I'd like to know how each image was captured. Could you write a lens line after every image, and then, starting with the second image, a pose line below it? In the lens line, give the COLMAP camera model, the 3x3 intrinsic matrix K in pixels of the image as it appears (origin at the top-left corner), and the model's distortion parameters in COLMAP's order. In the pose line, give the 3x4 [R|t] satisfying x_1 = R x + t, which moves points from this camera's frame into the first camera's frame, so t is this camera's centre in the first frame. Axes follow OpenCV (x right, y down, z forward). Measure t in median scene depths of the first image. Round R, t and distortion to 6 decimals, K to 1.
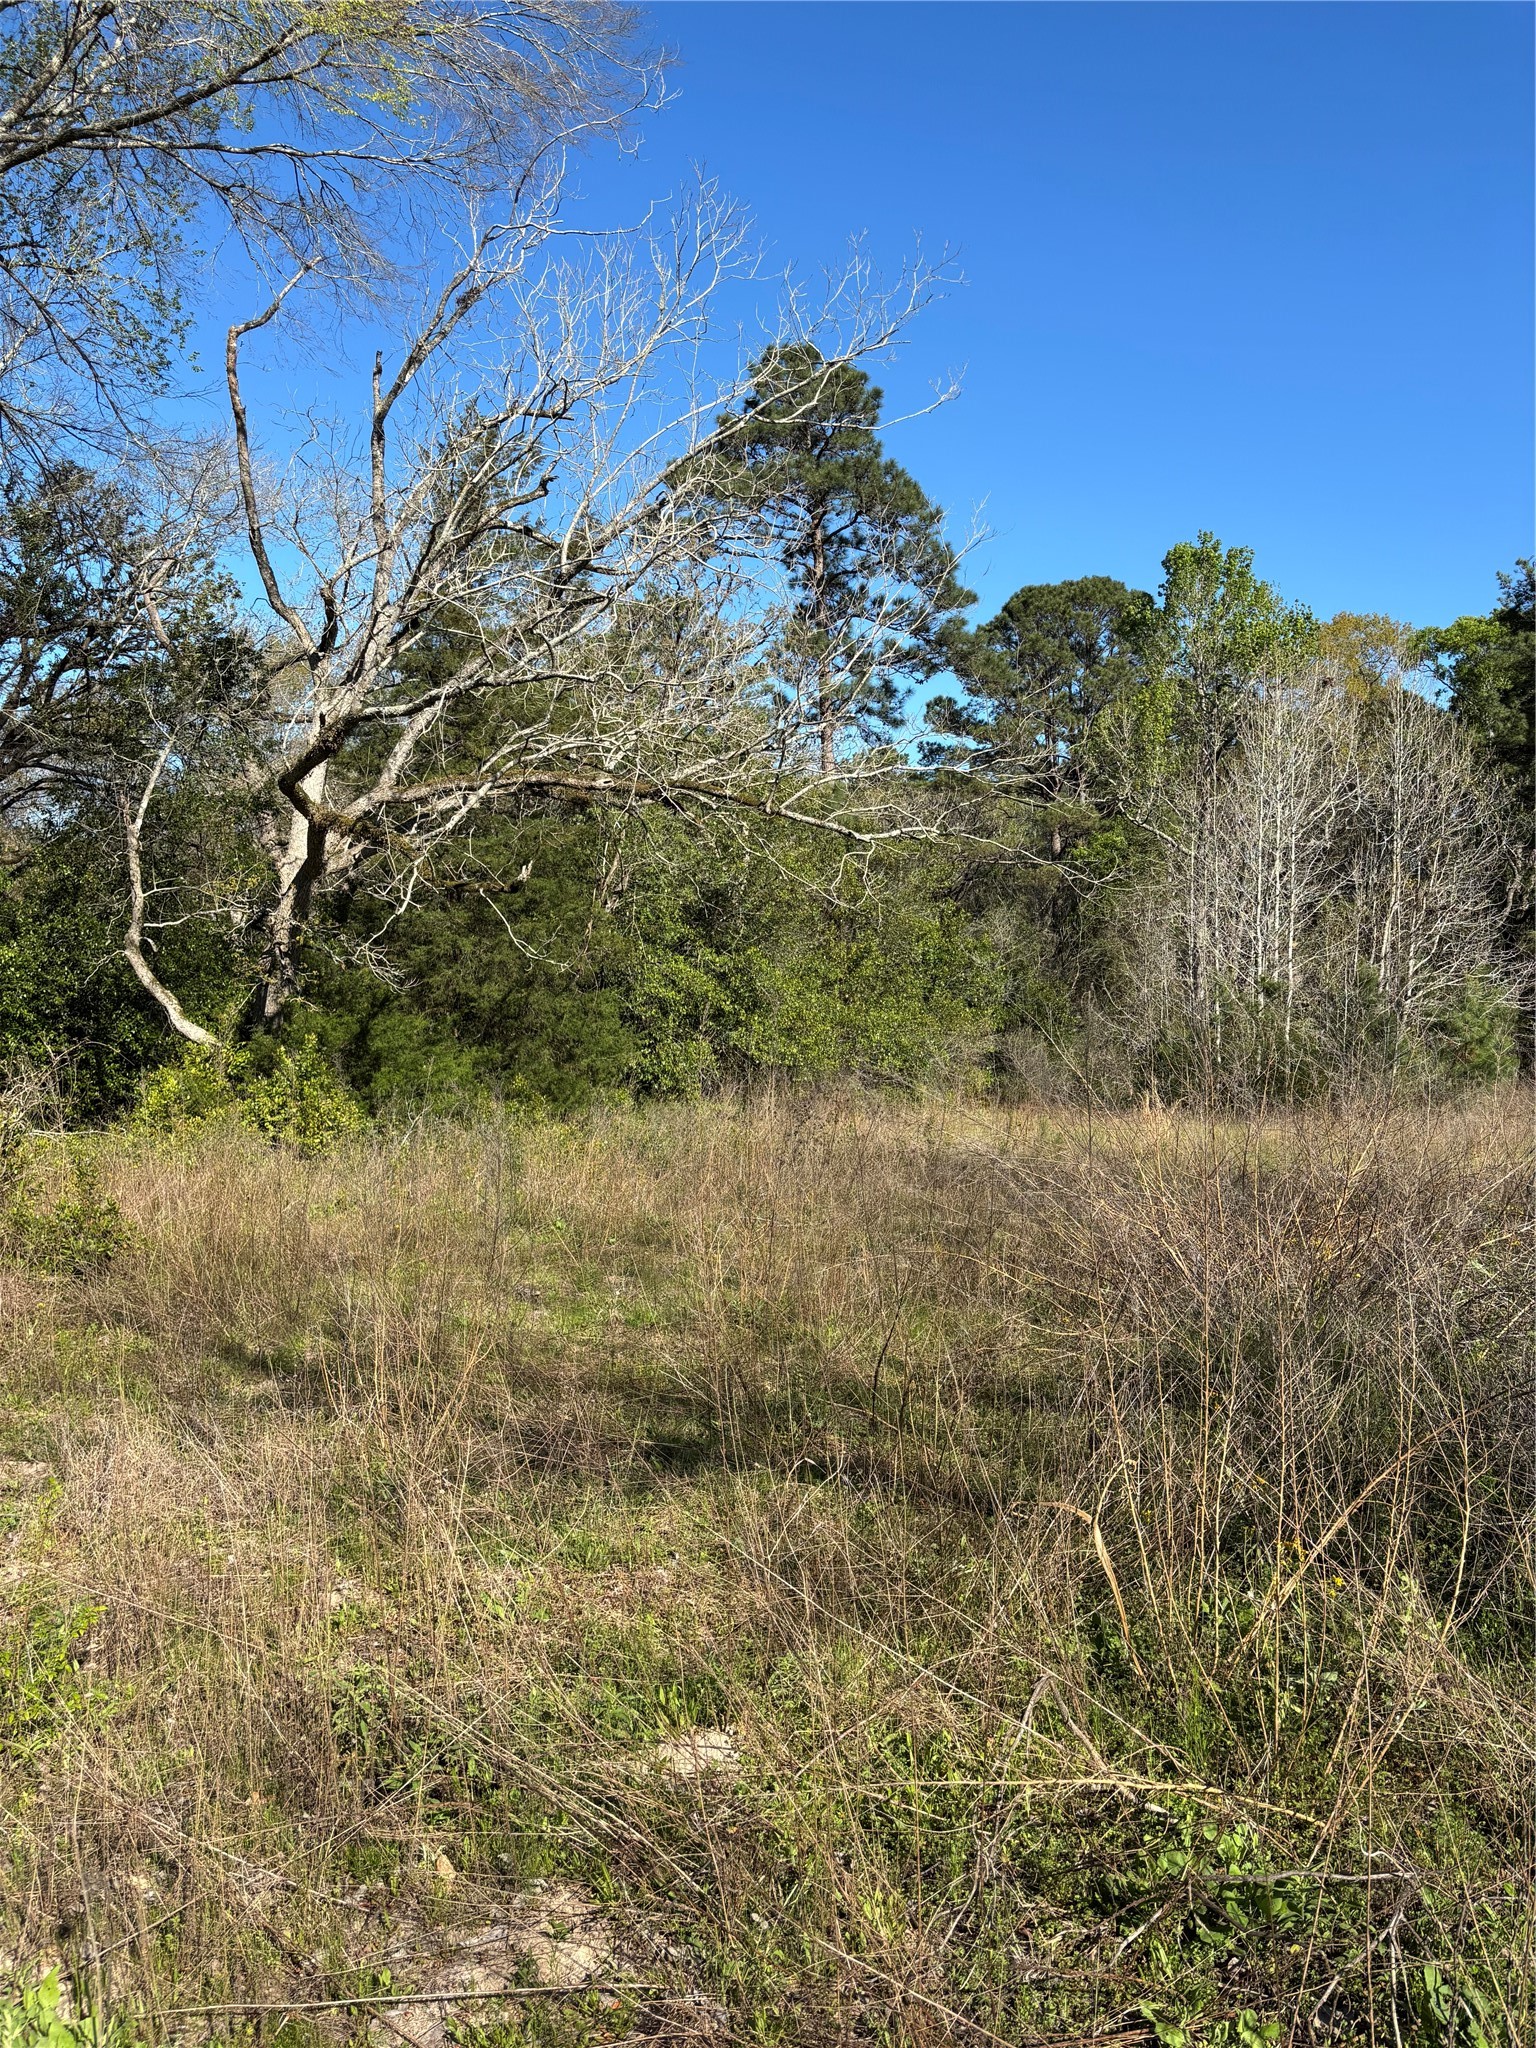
lens RADIAL K [[1537.8, 0, 768.1], [0, 1537.8, 1023.3], [0, 0, 1]] dist [0.059446, -0.073516]
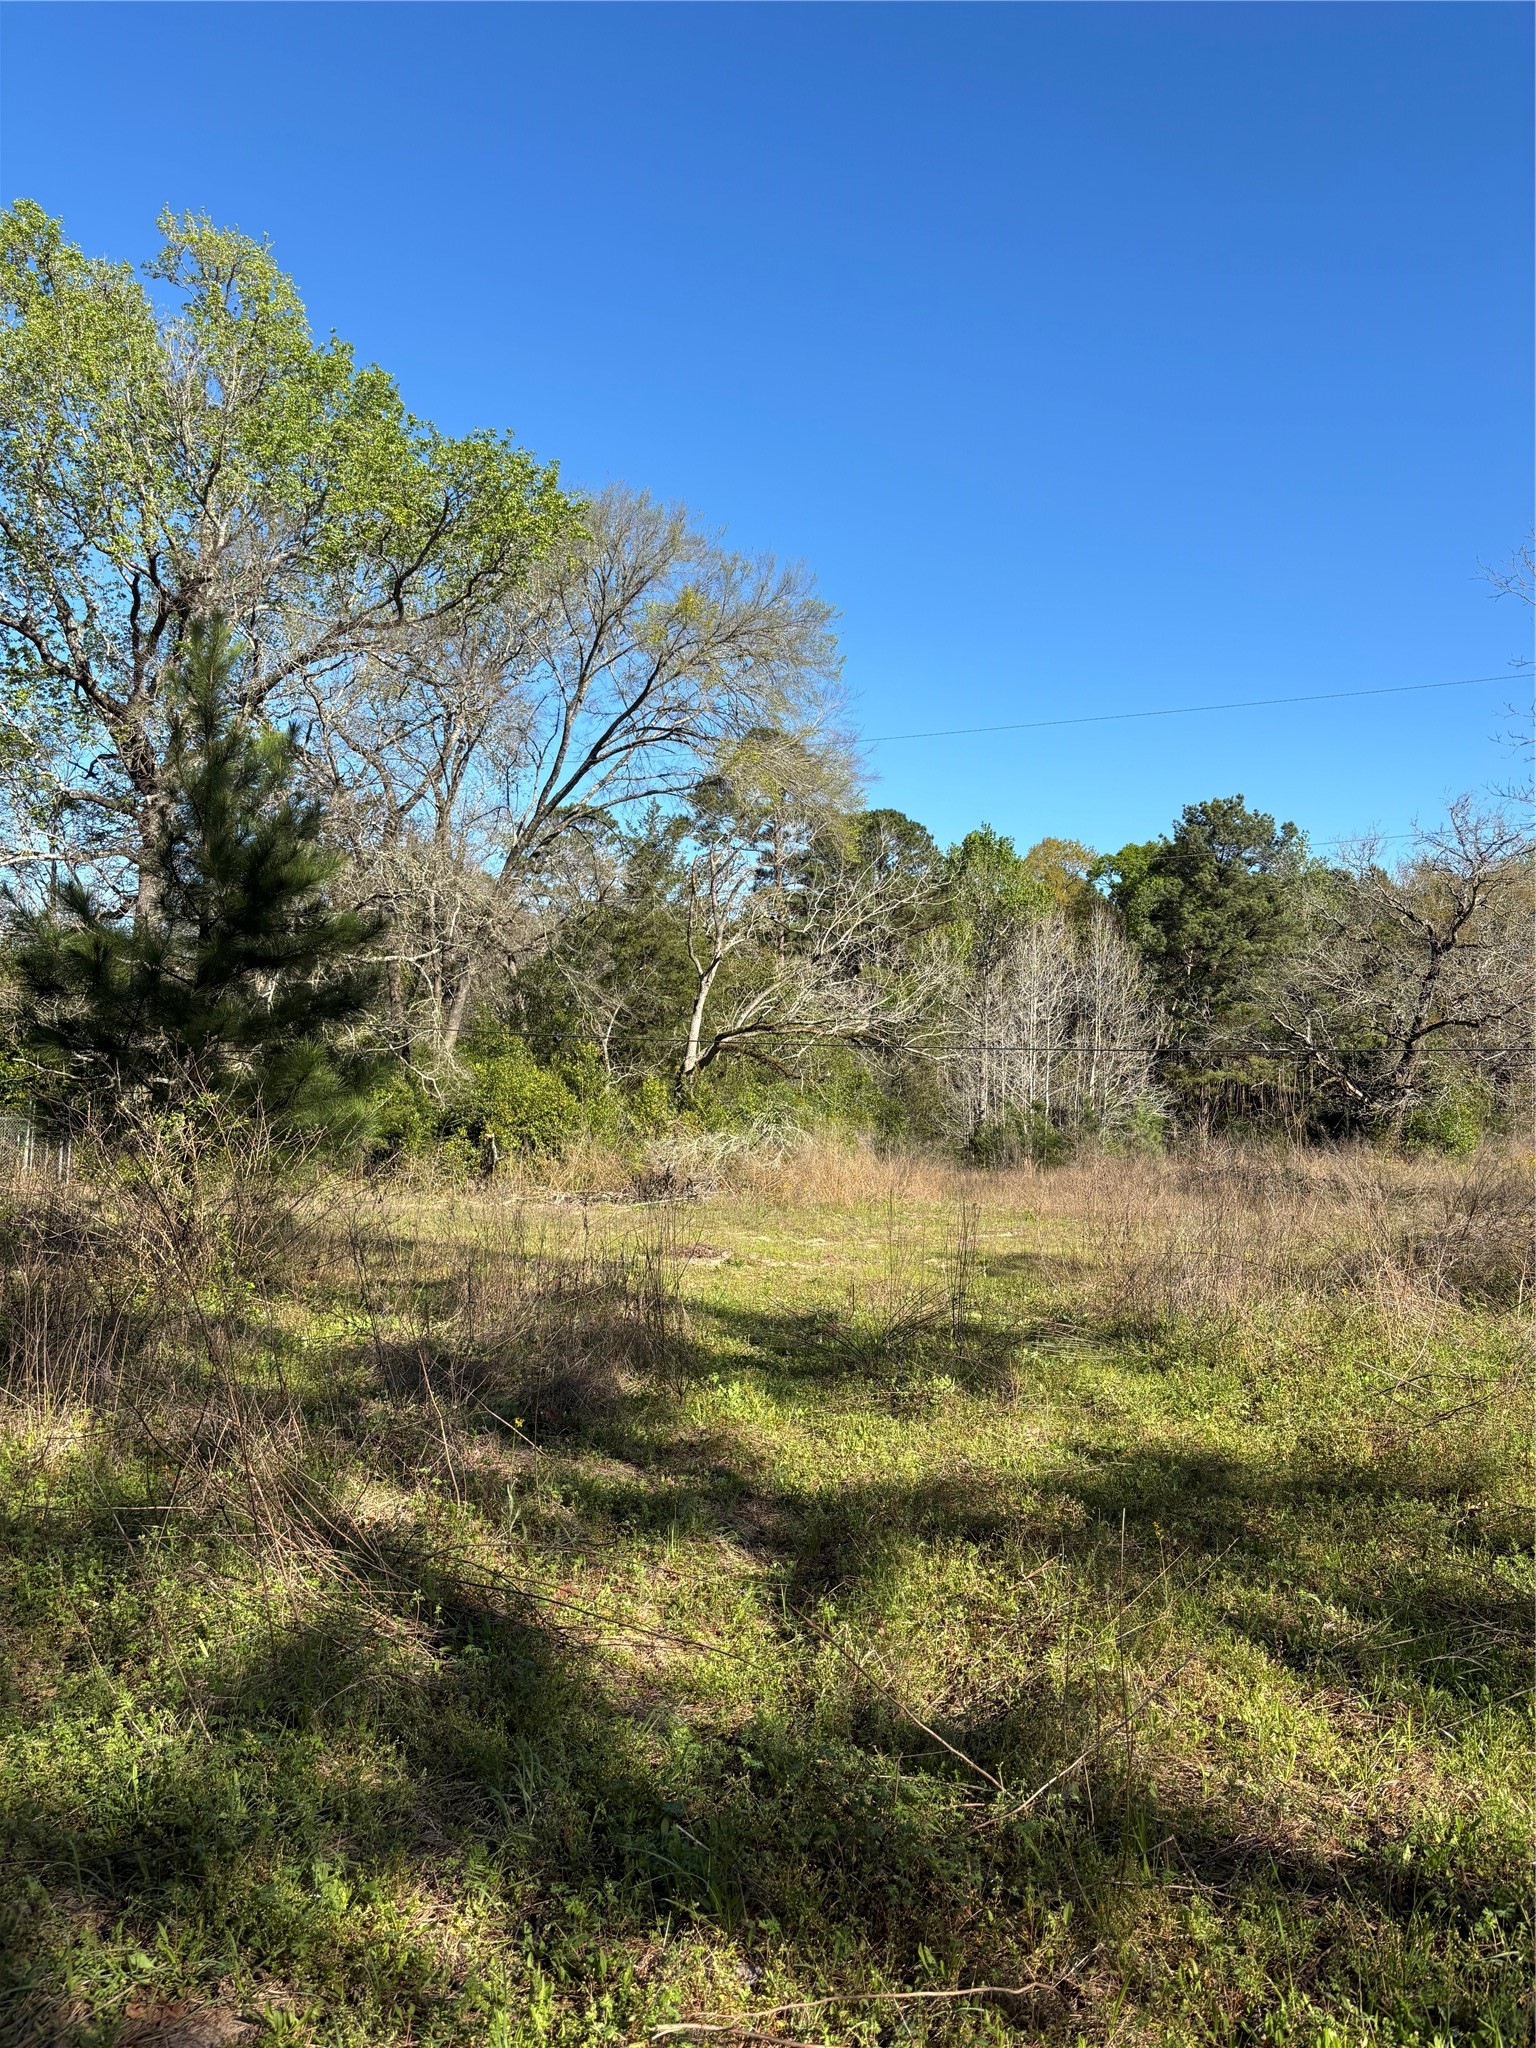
lens RADIAL K [[1537.8, 0, 761.1], [0, 1537.8, 1039.4], [0, 0, 1]] dist [0.059446, -0.073516]
pose [[0.980308, 0.015024, 0.196900, -0.316530], [-0.005207, 0.998721, -0.050283, -0.007099], [-0.197404, 0.048267, 0.979133, -0.640430]]
